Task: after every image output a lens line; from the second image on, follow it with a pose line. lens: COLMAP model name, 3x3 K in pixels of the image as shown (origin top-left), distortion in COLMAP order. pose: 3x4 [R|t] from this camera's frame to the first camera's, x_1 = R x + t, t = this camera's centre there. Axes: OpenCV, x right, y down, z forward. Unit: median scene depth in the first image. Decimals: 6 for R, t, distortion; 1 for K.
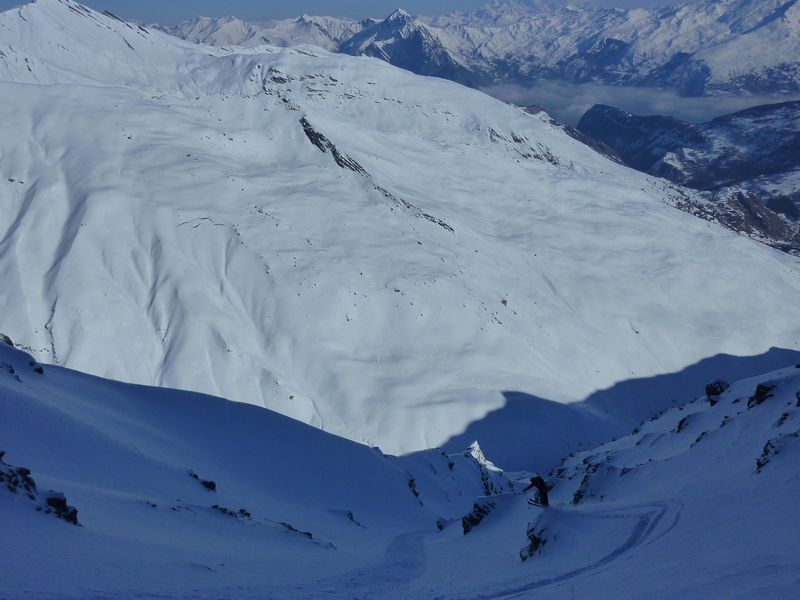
lens RADIAL K [[730.4, 0, 401.0], [0, 730.4, 300.6], [0, 0, 1]] dist [-0.030100, 0.000000]
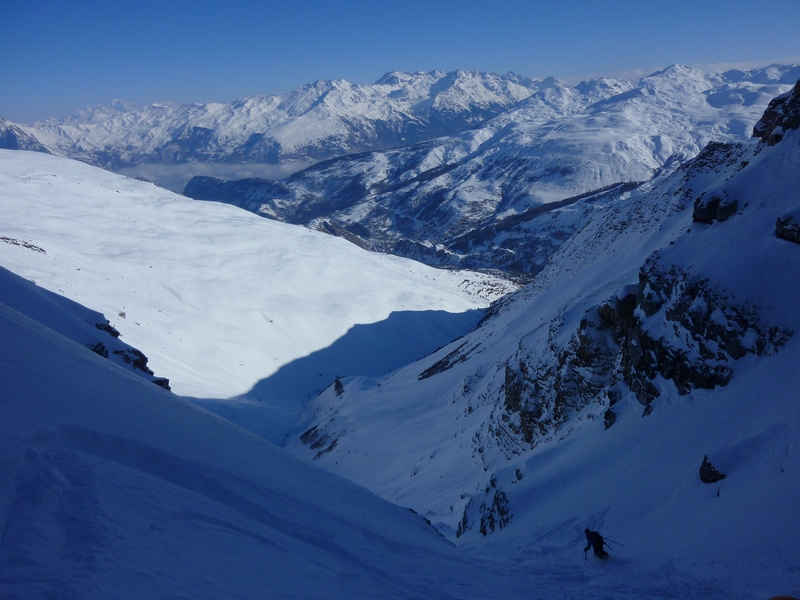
lens RADIAL K [[600.2, 0, 399.7], [0, 600.2, 300.1], [0, 0, 1]] dist [-0.033130, 0.003634]
pose [[0.834912, -0.192226, 0.515724, 0.035336], [0.231721, 0.972701, -0.012581, 0.048312], [-0.499227, 0.130007, 0.856663, 0.138185]]
